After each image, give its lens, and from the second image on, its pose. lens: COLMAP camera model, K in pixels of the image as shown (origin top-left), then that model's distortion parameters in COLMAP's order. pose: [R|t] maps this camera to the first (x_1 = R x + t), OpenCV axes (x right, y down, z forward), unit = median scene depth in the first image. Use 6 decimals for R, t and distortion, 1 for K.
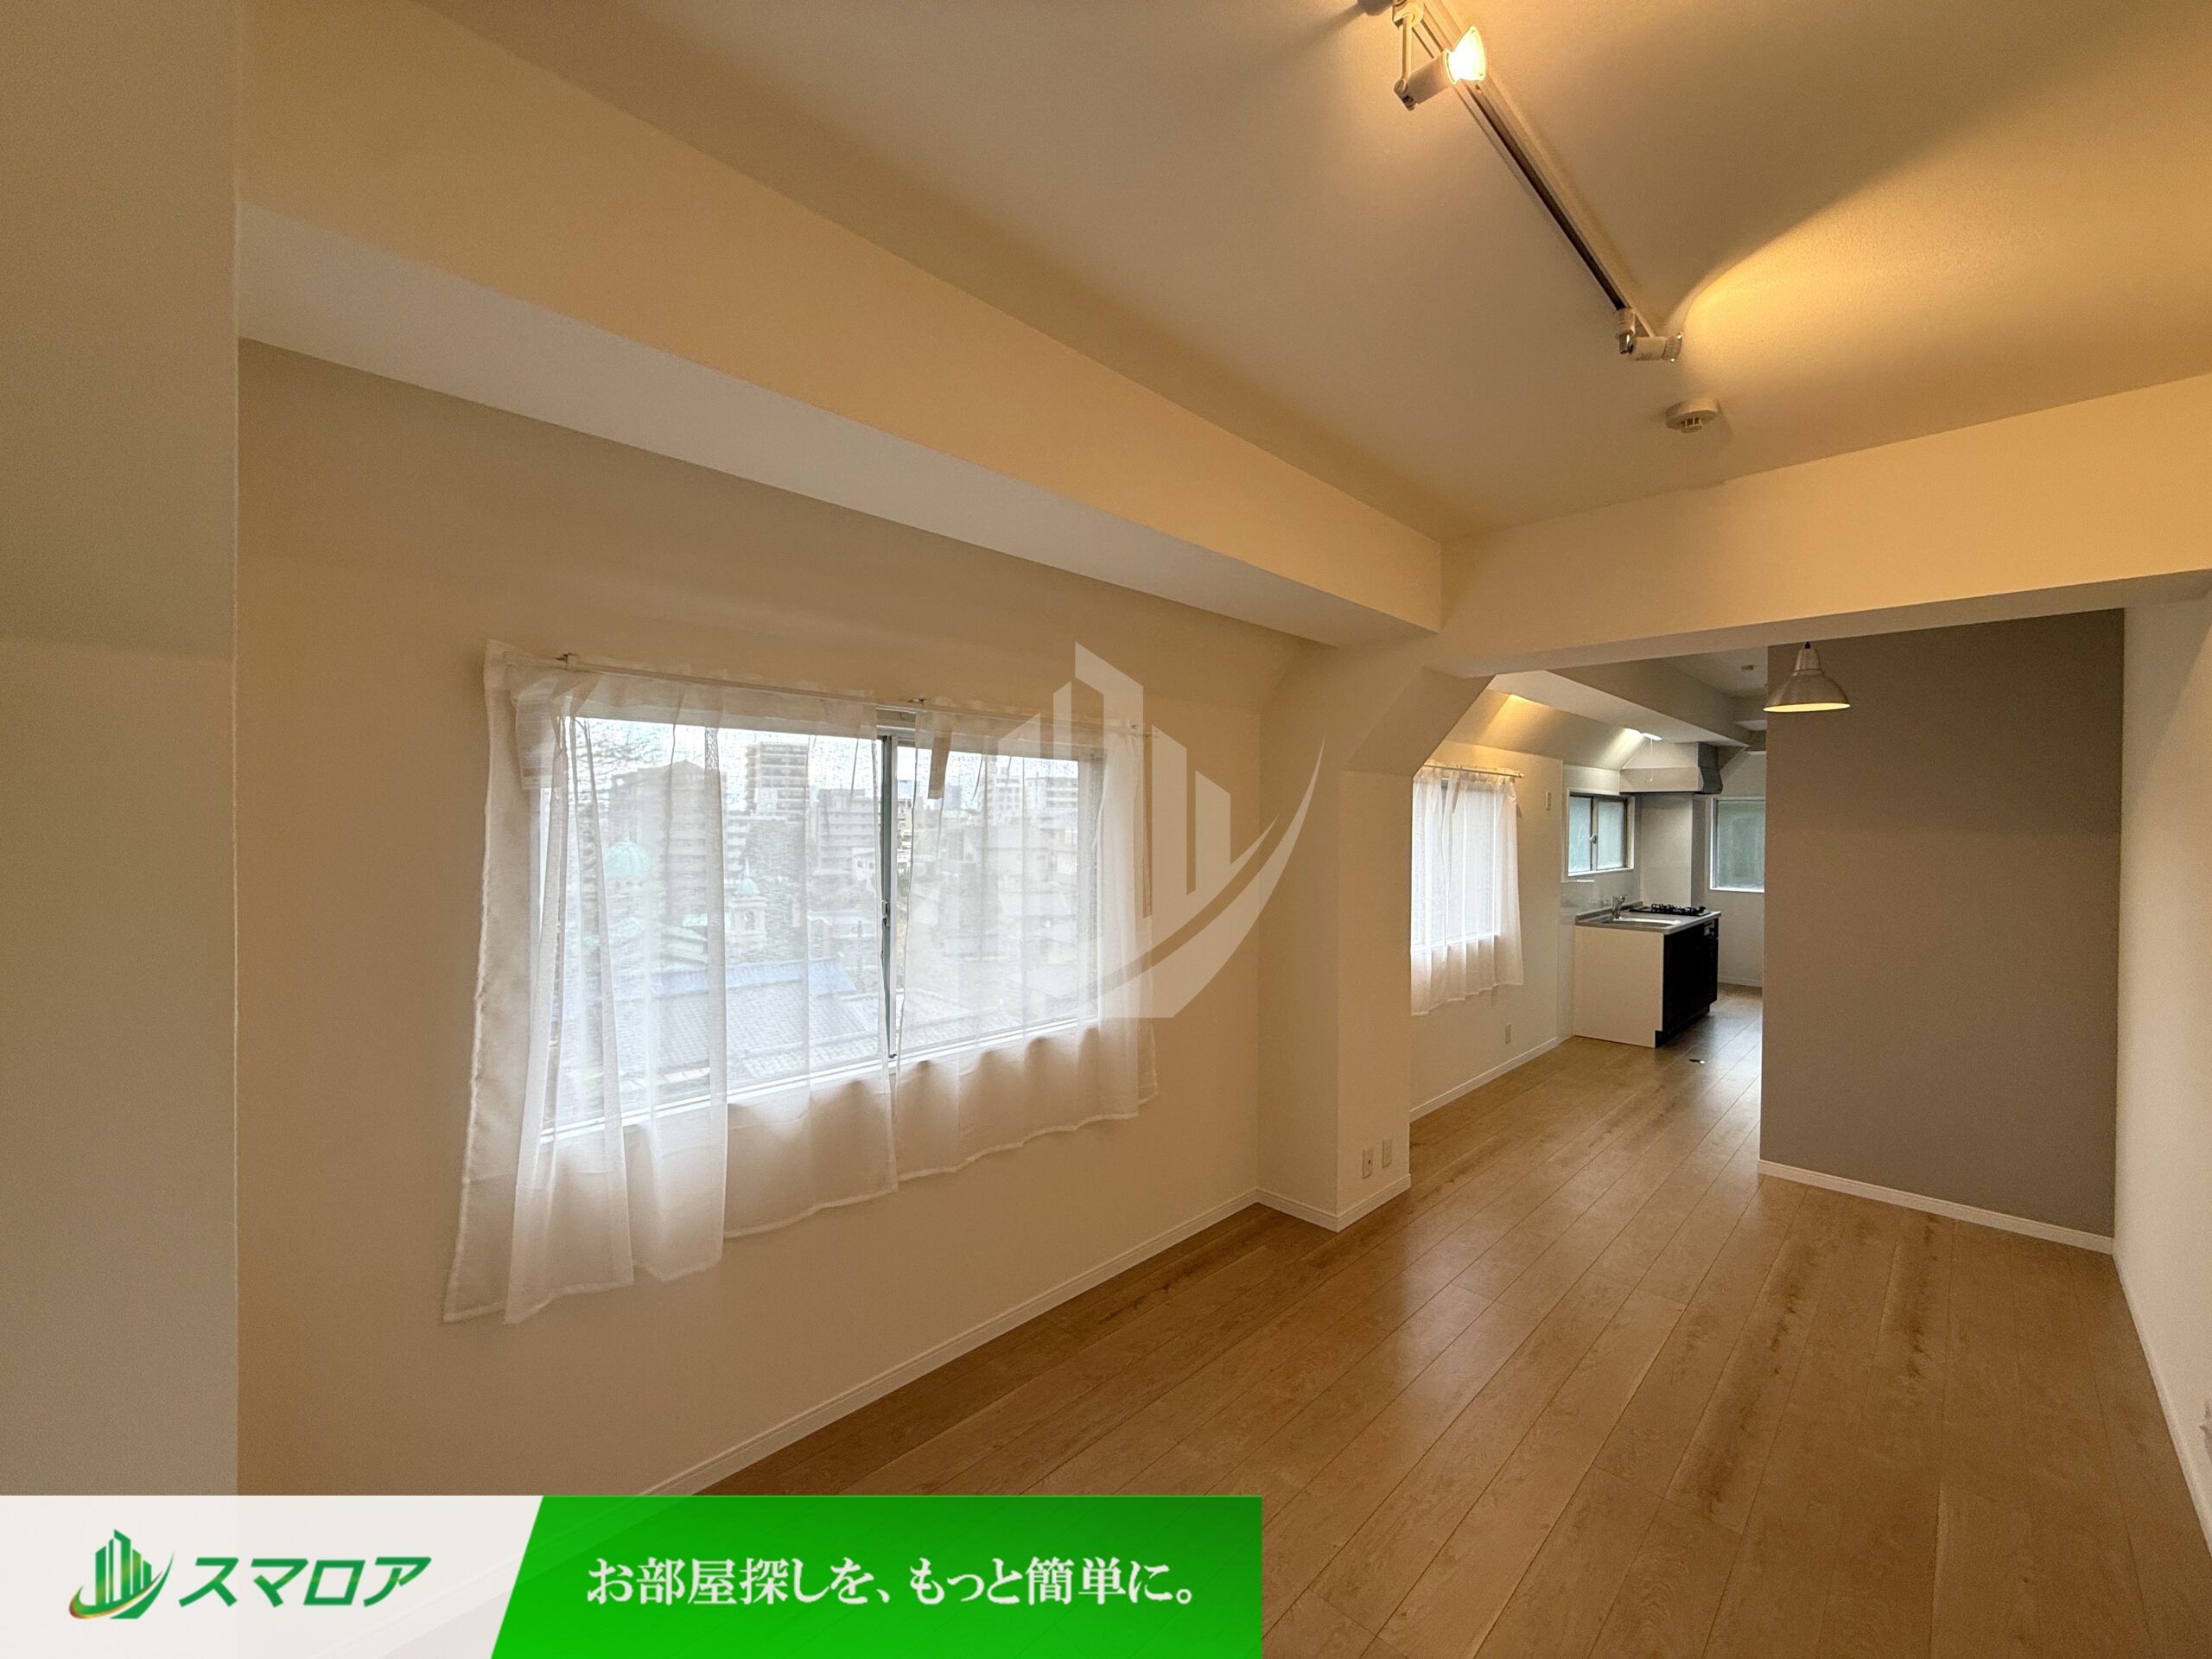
lens RADIAL K [[880.5, 0, 1103.1], [0, 880.5, 829.1], [0, 0, 1]] dist [-0.001290, 0.000879]
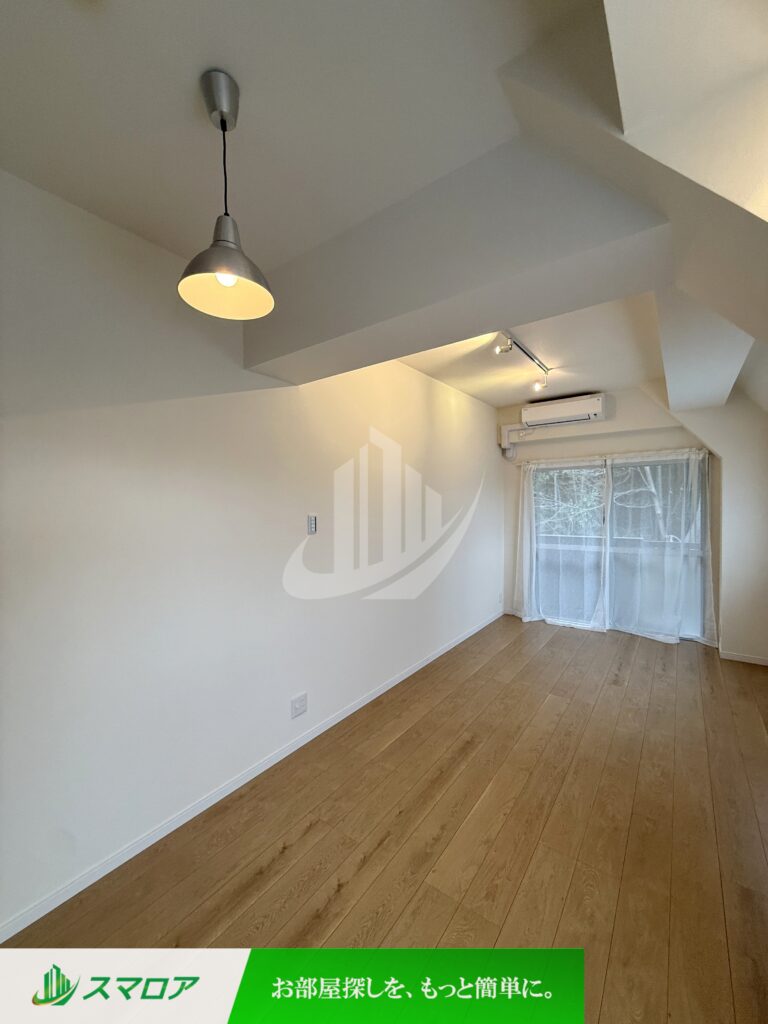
lens RADIAL K [[407.6, 0, 383.9], [0, 407.6, 514.1], [0, 0, 1]] dist [-0.001290, 0.000879]
pose [[-0.988680, 0.009447, -0.149742, 0.725877], [0.003945, 0.999308, 0.036997, 0.035362], [0.149988, 0.035988, -0.988033, 1.378632]]
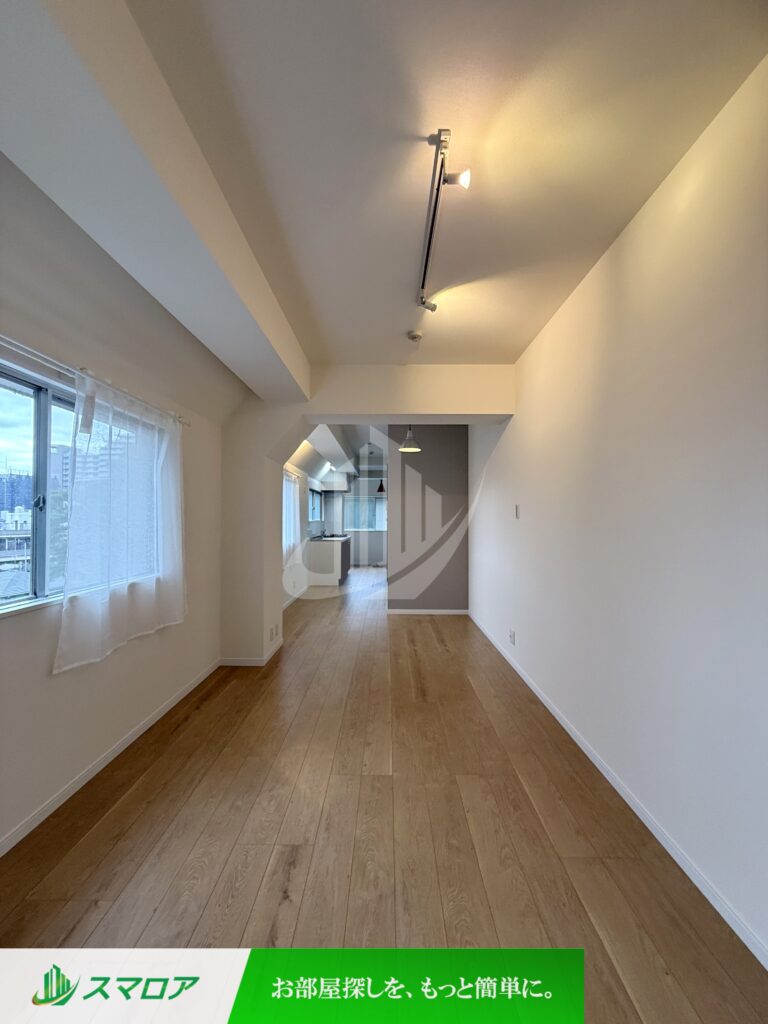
lens RADIAL K [[407.6, 0, 383.9], [0, 407.6, 514.1], [0, 0, 1]] dist [-0.001290, 0.000879]
pose [[0.716682, 0.000755, 0.697400, -0.246248], [0.010093, 0.999883, -0.011455, 0.099823], [-0.697327, 0.015248, 0.716591, 0.058407]]
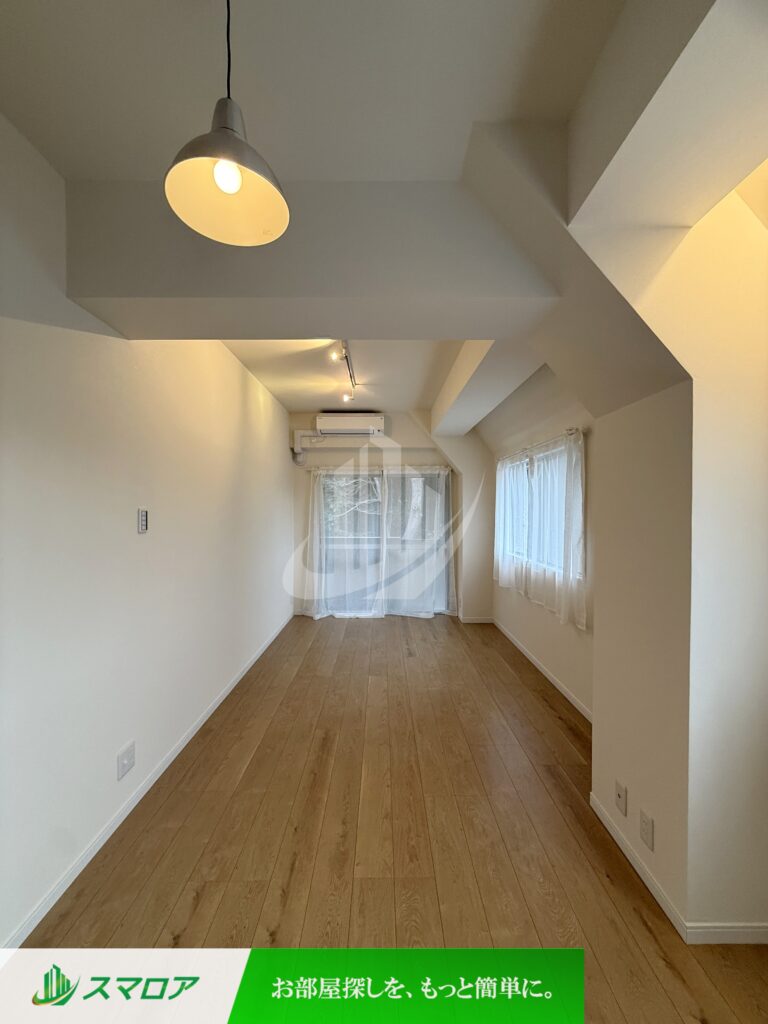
lens RADIAL K [[407.6, 0, 383.9], [0, 407.6, 514.1], [0, 0, 1]] dist [-0.001290, 0.000879]
pose [[-0.706762, -0.001001, -0.707450, 0.923247], [-0.013097, 0.999846, 0.011670, 0.061444], [0.707330, 0.017513, -0.706667, 1.272900]]
